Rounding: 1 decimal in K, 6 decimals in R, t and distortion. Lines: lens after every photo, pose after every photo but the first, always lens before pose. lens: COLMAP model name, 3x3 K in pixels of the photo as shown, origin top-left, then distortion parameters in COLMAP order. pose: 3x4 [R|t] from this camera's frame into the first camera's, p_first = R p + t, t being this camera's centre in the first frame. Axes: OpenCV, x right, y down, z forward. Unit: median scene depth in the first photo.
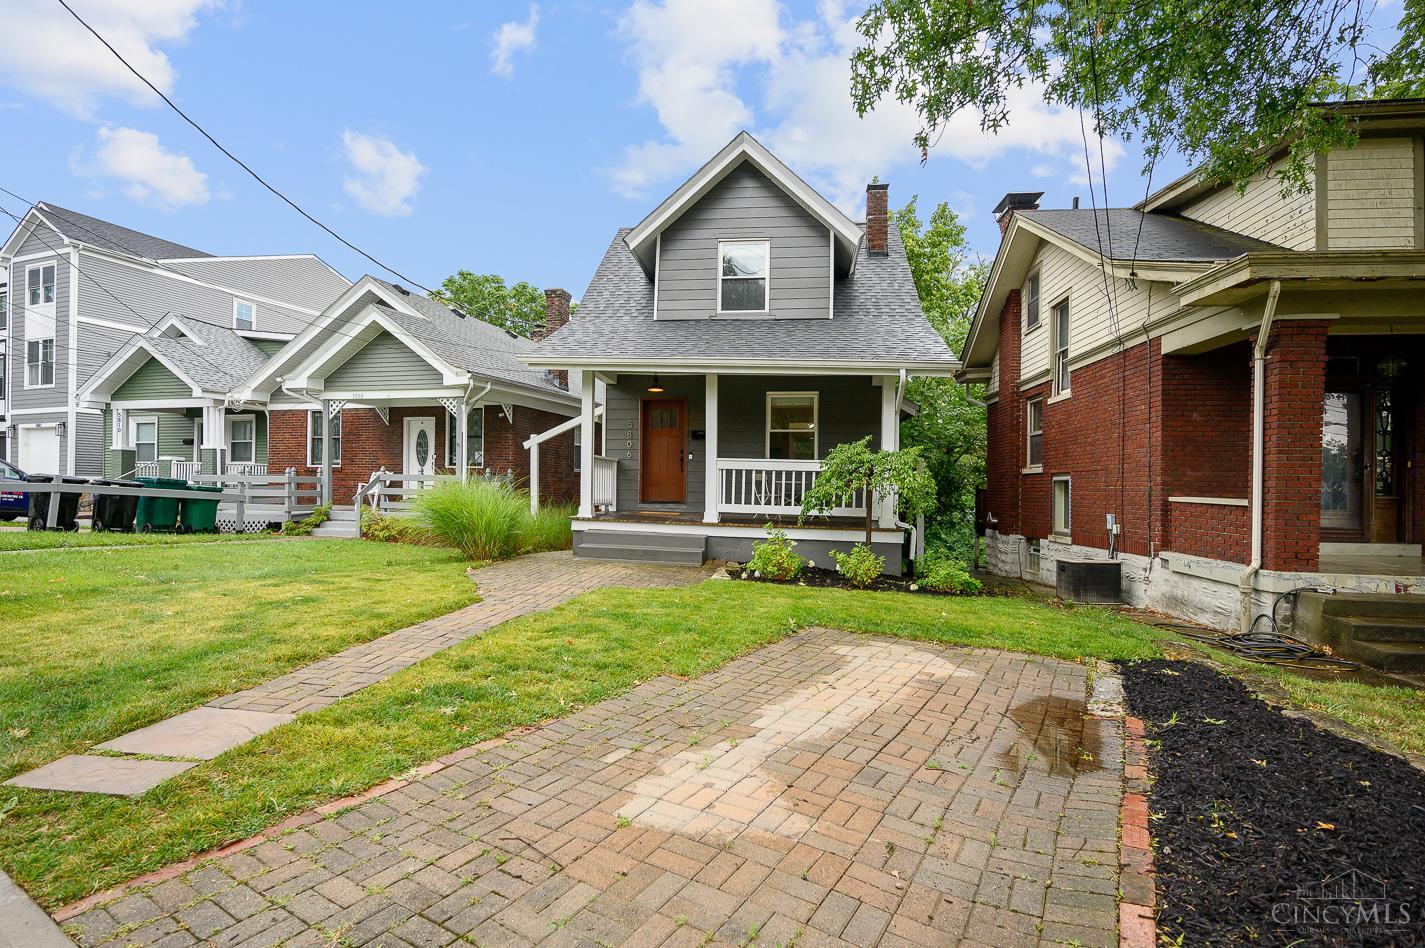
lens RADIAL K [[746.1, 0, 712.0], [0, 746.1, 476.2], [0, 0, 1]] dist [-0.000674, 0.000238]
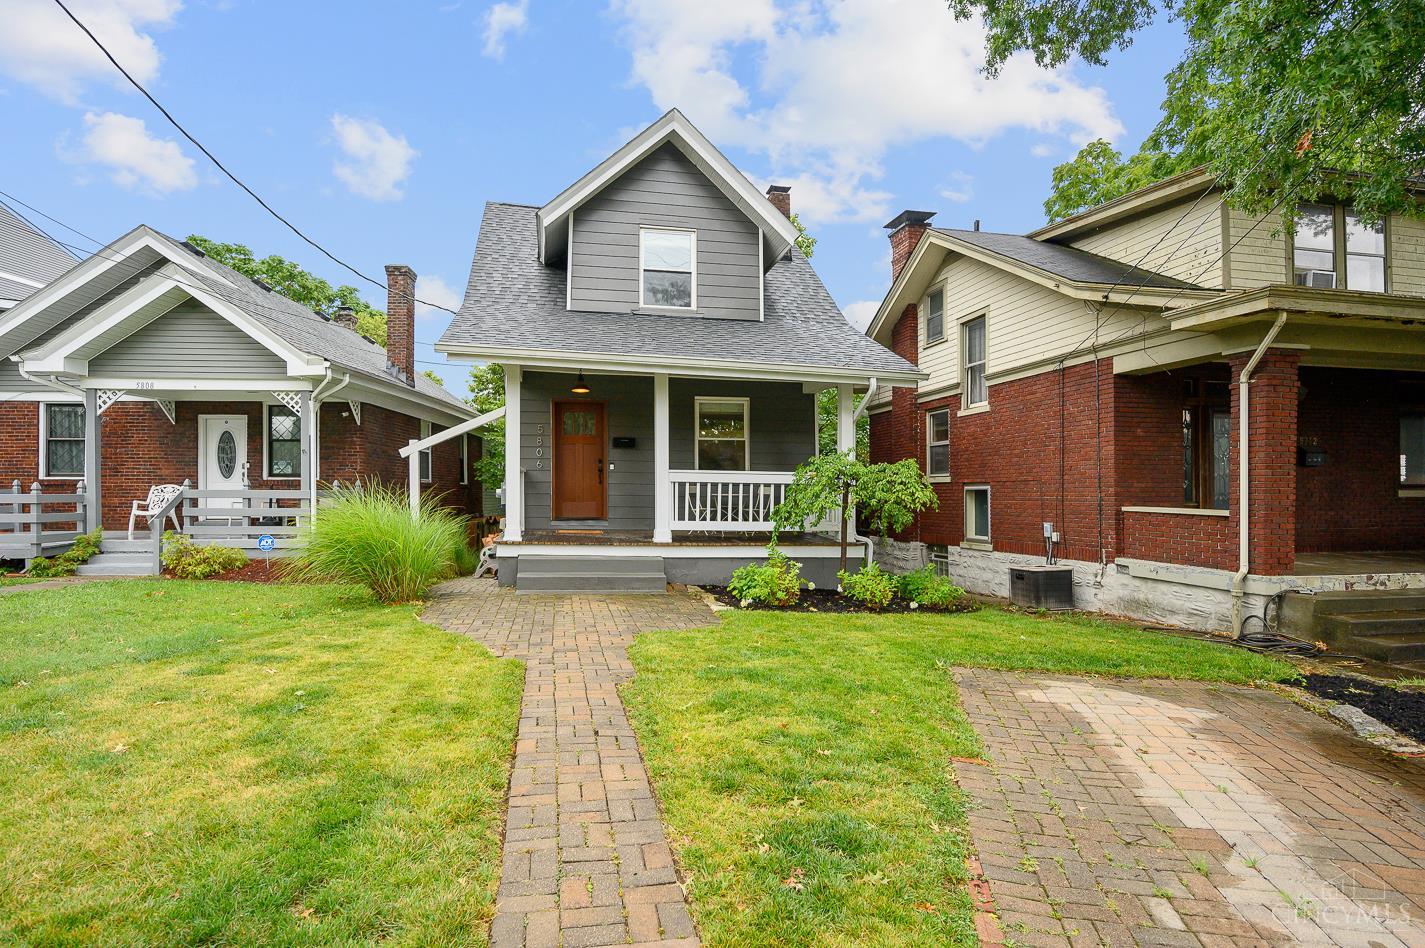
lens RADIAL K [[746.1, 0, 715.0], [0, 746.1, 479.2], [0, 0, 1]] dist [-0.000674, 0.000238]
pose [[0.945794, -0.006507, 0.324702, -0.225744], [0.006497, 0.999978, 0.001114, -0.013289], [-0.324702, 0.001056, 0.945816, 0.136472]]
